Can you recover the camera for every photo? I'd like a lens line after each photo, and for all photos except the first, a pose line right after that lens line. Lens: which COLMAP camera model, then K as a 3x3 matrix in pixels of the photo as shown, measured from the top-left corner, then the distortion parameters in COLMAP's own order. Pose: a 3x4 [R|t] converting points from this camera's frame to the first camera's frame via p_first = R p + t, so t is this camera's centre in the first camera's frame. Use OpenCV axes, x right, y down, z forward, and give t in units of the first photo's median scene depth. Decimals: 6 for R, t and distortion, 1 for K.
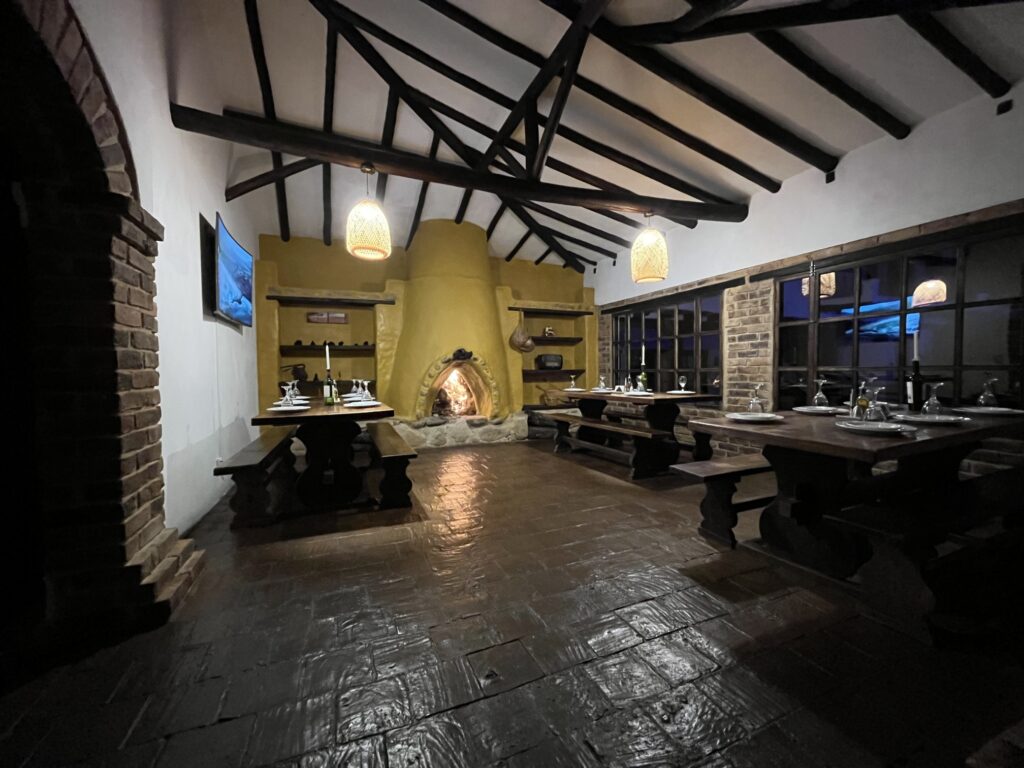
lens RADIAL K [[418.6, 0, 510.8], [0, 418.6, 386.1], [0, 0, 1]] dist [-0.003520, 0.001480]
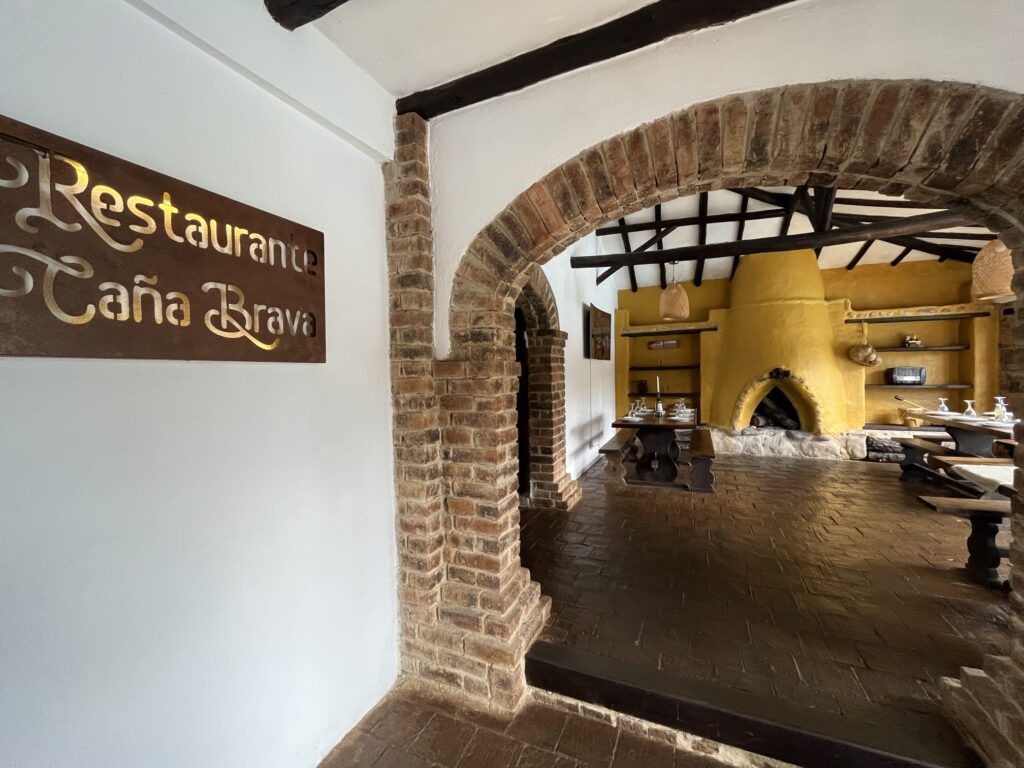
lens RADIAL K [[418.6, 0, 510.8], [0, 418.6, 386.1], [0, 0, 1]] dist [-0.003520, 0.001480]
pose [[0.681890, 0.015503, -0.731290, 0.196079], [-0.010976, 0.999880, 0.010962, -0.044677], [0.731372, 0.000551, 0.681978, -0.240923]]
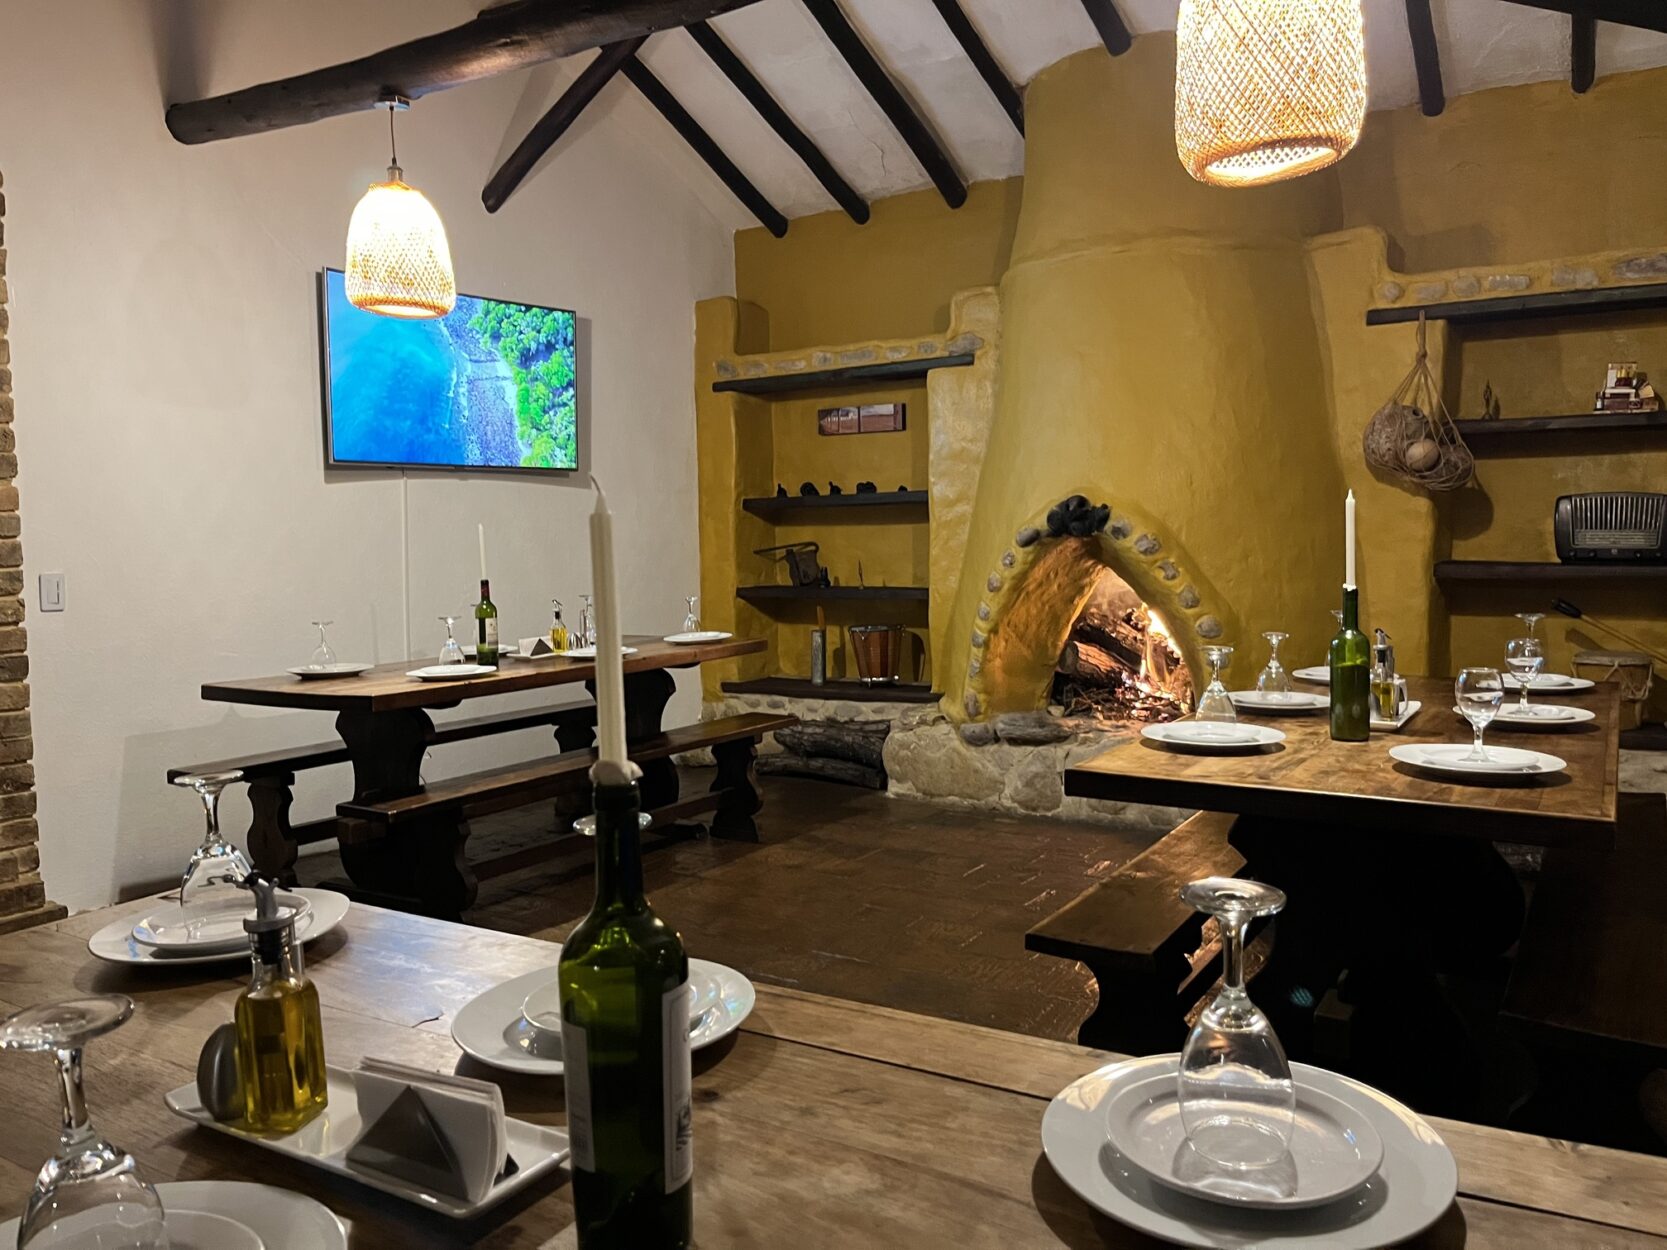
lens RADIAL K [[1275.4, 0, 848.1], [0, 1275.4, 614.0], [0, 0, 1]] dist [0.061447, -0.053714]
pose [[0.560947, 0.055344, -0.825999, 0.522610], [-0.017160, 0.998326, 0.055237, -0.052242], [0.827674, -0.016811, 0.560958, 0.349733]]
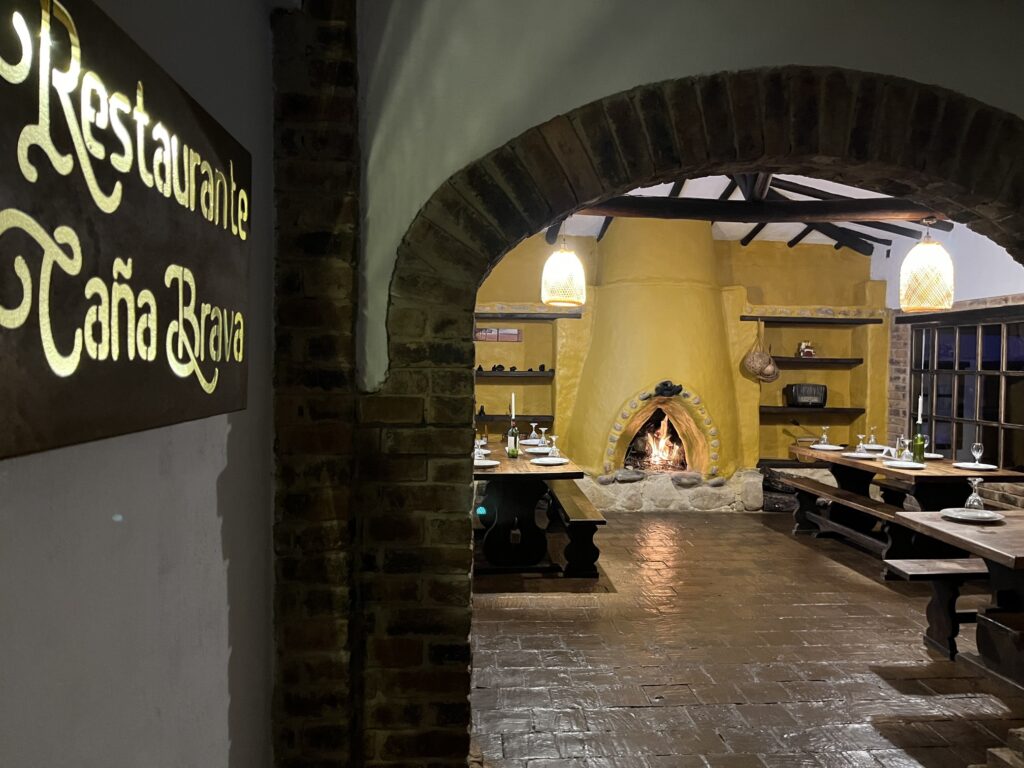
lens RADIAL K [[775.6, 0, 512.0], [0, 775.6, 384.0], [0, 0, 1]] dist [0.042570, -0.069625]
pose [[0.943743, 0.031320, -0.329192, 0.072535], [-0.034226, 0.999409, -0.003036, -0.067921], [0.328903, 0.014132, 0.944258, -0.371152]]
